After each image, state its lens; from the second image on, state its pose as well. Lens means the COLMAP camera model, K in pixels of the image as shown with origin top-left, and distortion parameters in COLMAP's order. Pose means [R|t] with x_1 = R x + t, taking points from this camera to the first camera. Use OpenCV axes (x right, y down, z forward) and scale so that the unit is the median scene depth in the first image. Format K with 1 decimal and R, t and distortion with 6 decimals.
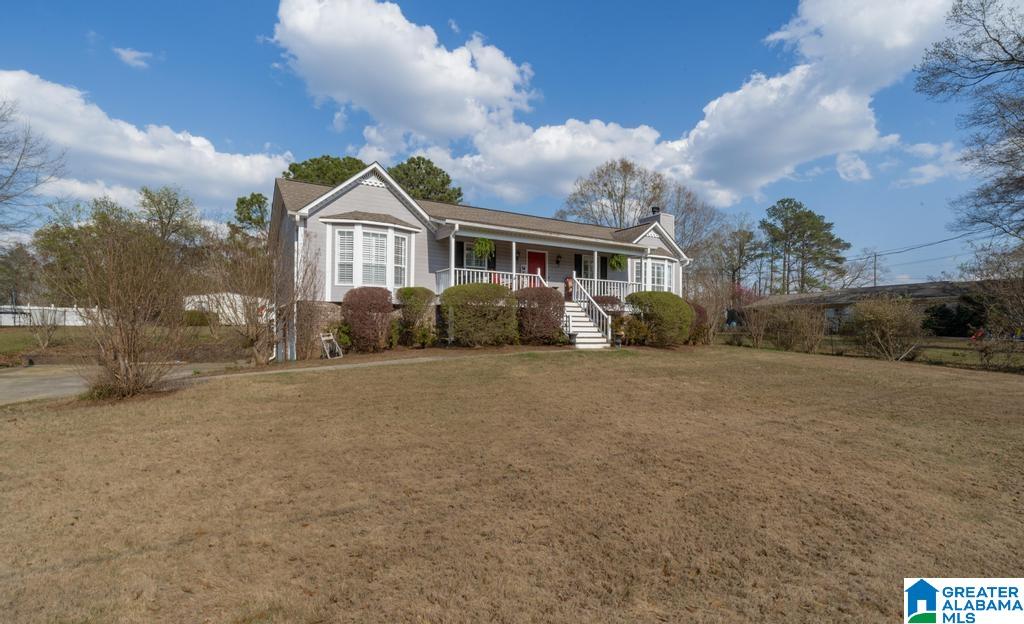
lens RADIAL K [[456.8, 0, 512.0], [0, 456.8, 312.0], [0, 0, 1]] dist [0.000350, 0.000164]
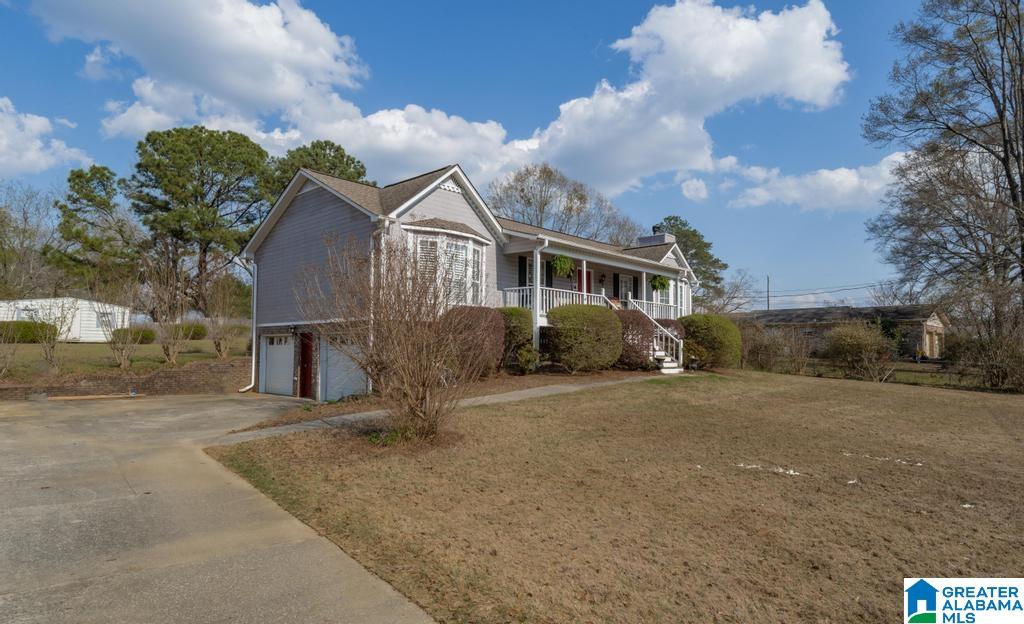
lens RADIAL K [[522.7, 0, 512.0], [0, 522.7, 312.0], [0, 0, 1]] dist [0.003477, 0.000178]
pose [[0.967200, 0.022112, 0.253050, -0.420544], [-0.014704, 0.999407, -0.031131, -0.011131], [-0.253589, 0.026389, 0.966952, -0.002718]]
